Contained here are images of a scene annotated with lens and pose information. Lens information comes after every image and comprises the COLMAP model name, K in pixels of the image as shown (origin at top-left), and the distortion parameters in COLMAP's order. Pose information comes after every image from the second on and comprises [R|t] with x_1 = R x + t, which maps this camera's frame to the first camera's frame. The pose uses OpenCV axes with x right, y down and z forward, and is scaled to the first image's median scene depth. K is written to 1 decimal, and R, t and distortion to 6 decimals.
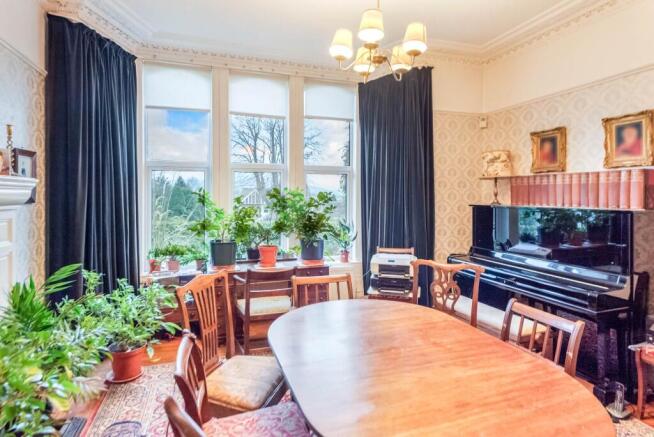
lens RADIAL K [[355.7, 0, 329.0], [0, 355.7, 199.6], [0, 0, 1]] dist [-0.001784, -0.001054]
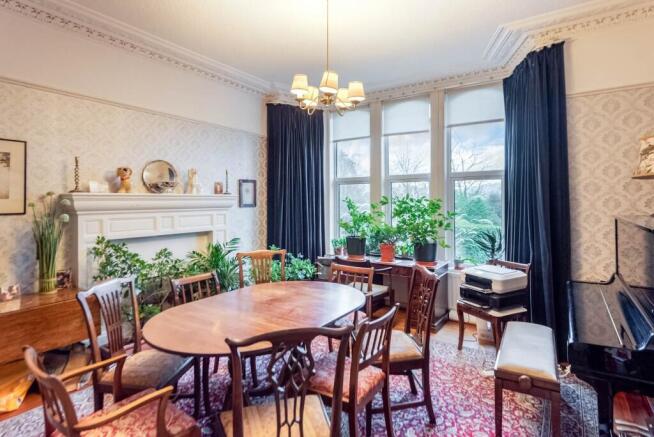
lens RADIAL K [[355.7, 0, 329.0], [0, 355.7, 199.6], [0, 0, 1]] dist [-0.001784, -0.001054]
pose [[0.604106, -0.008675, -0.796856, 0.611651], [-0.008407, 0.999816, -0.017258, 0.001491], [0.796859, 0.017125, 0.603922, 0.109646]]
